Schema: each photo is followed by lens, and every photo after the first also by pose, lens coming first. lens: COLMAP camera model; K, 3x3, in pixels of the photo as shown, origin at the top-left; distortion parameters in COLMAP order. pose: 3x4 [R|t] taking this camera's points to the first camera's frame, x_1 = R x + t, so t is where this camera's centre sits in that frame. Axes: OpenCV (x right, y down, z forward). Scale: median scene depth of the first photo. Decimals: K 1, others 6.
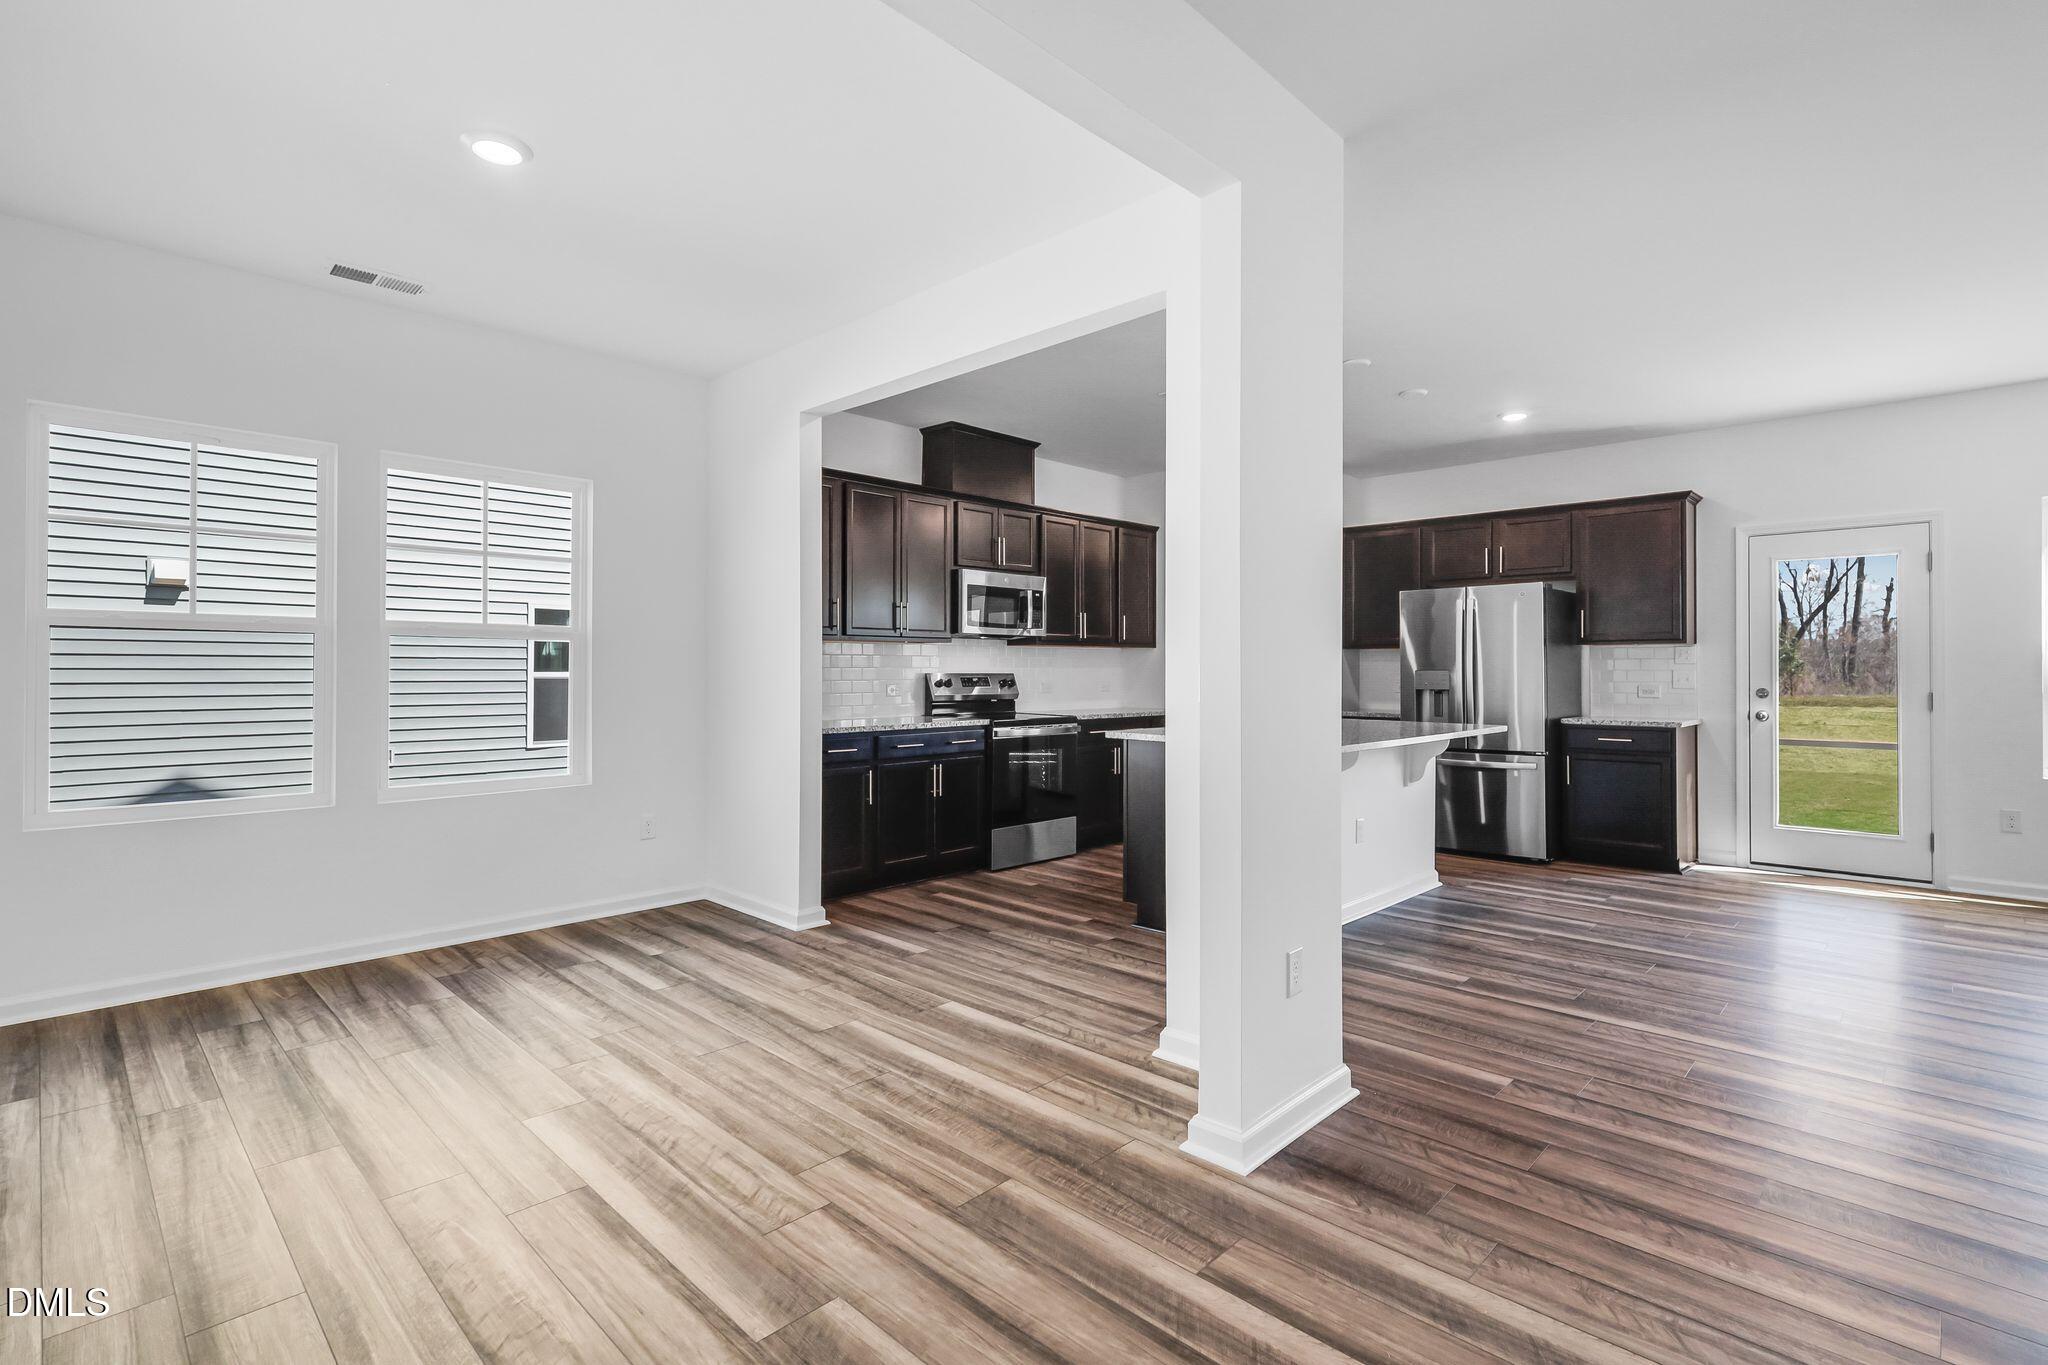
lens RADIAL K [[948.3, 0, 1023.9], [0, 948.3, 666.1], [0, 0, 1]] dist [-0.002411, 0.000499]
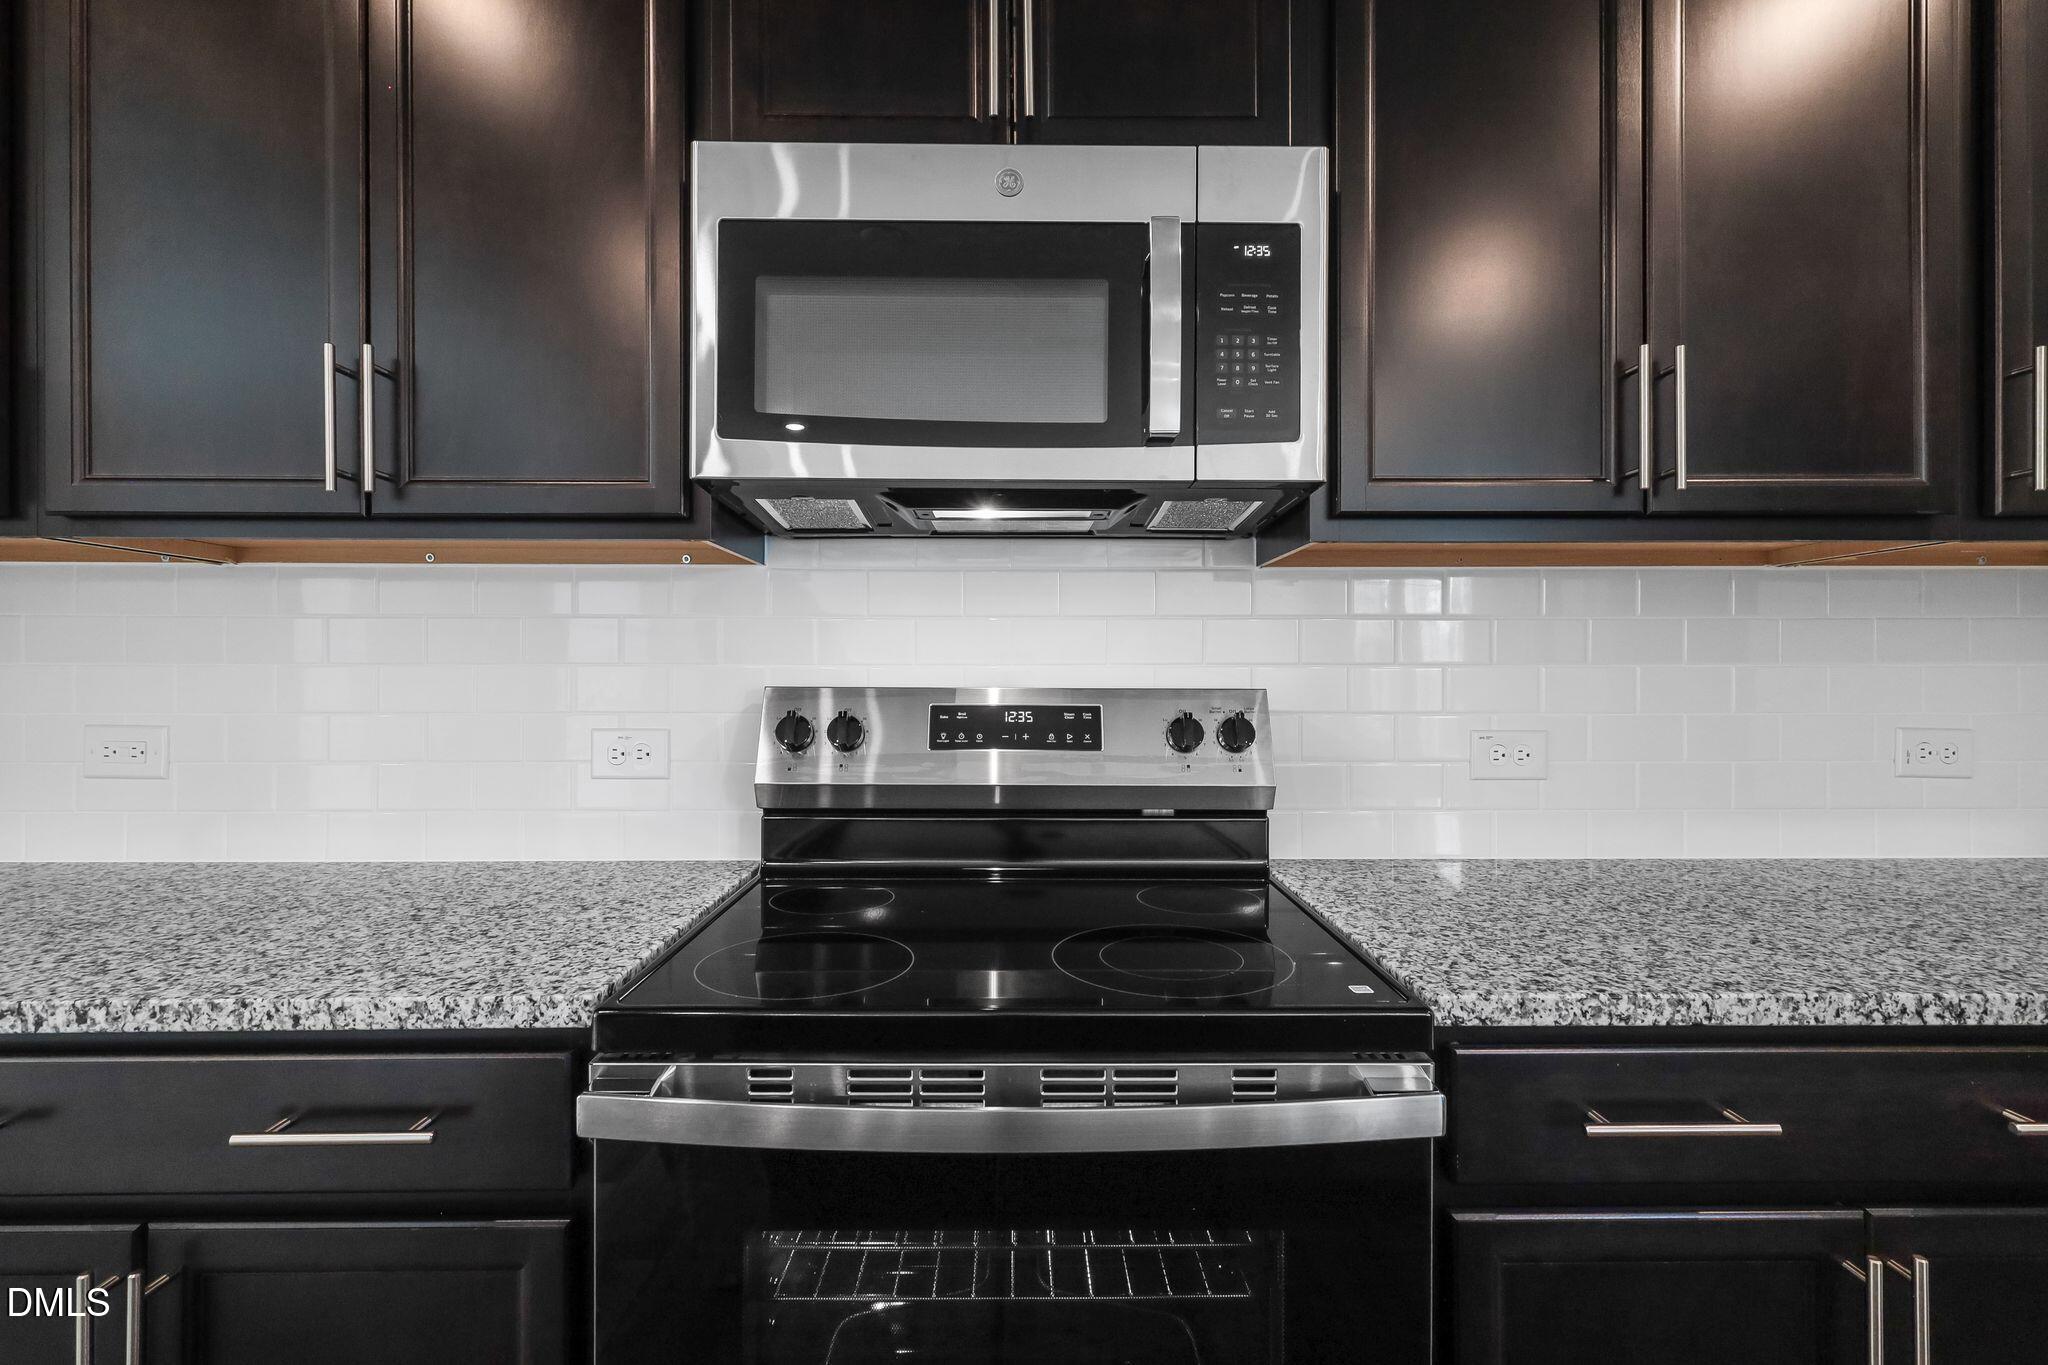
lens RADIAL K [[948.3, 0, 1021.0], [0, 948.3, 684.3], [0, 0, 1]] dist [-0.002411, 0.000499]
pose [[0.713617, 0.004020, -0.700524, 0.130102], [0.002698, 0.999960, 0.008487, 0.005962], [0.700531, -0.007947, 0.713578, 1.022710]]
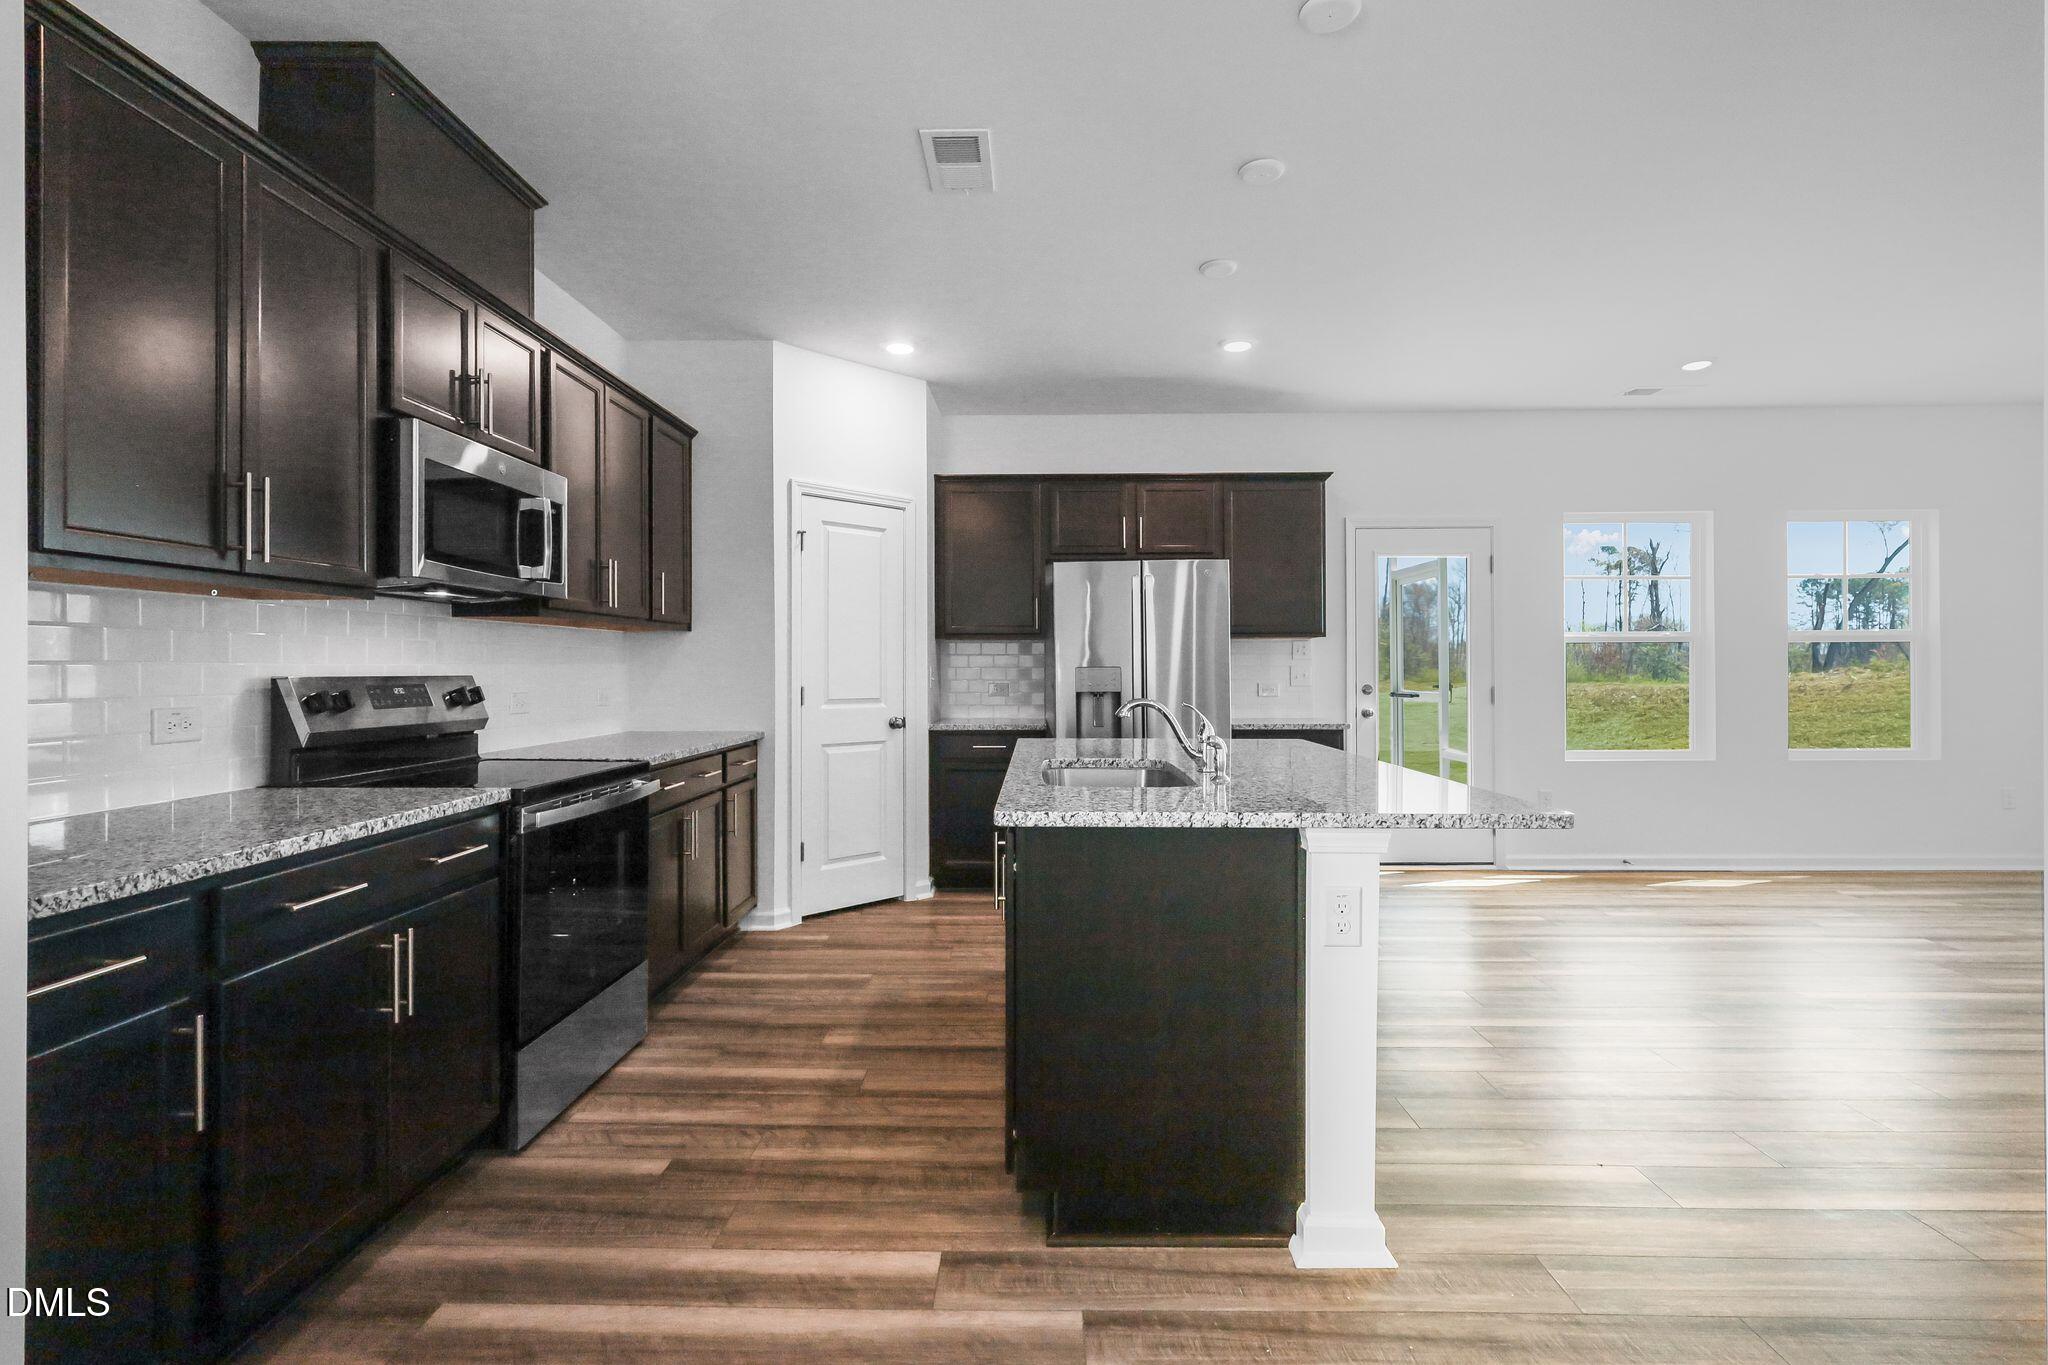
lens RADIAL K [[948.3, 0, 1019.1], [0, 948.3, 669.2], [0, 0, 1]] dist [-0.002411, 0.000499]
pose [[0.735168, -0.003616, 0.677875, -0.166546], [0.001286, 0.999991, 0.003940, 0.003686], [-0.677884, -0.002025, 0.735166, 0.593551]]
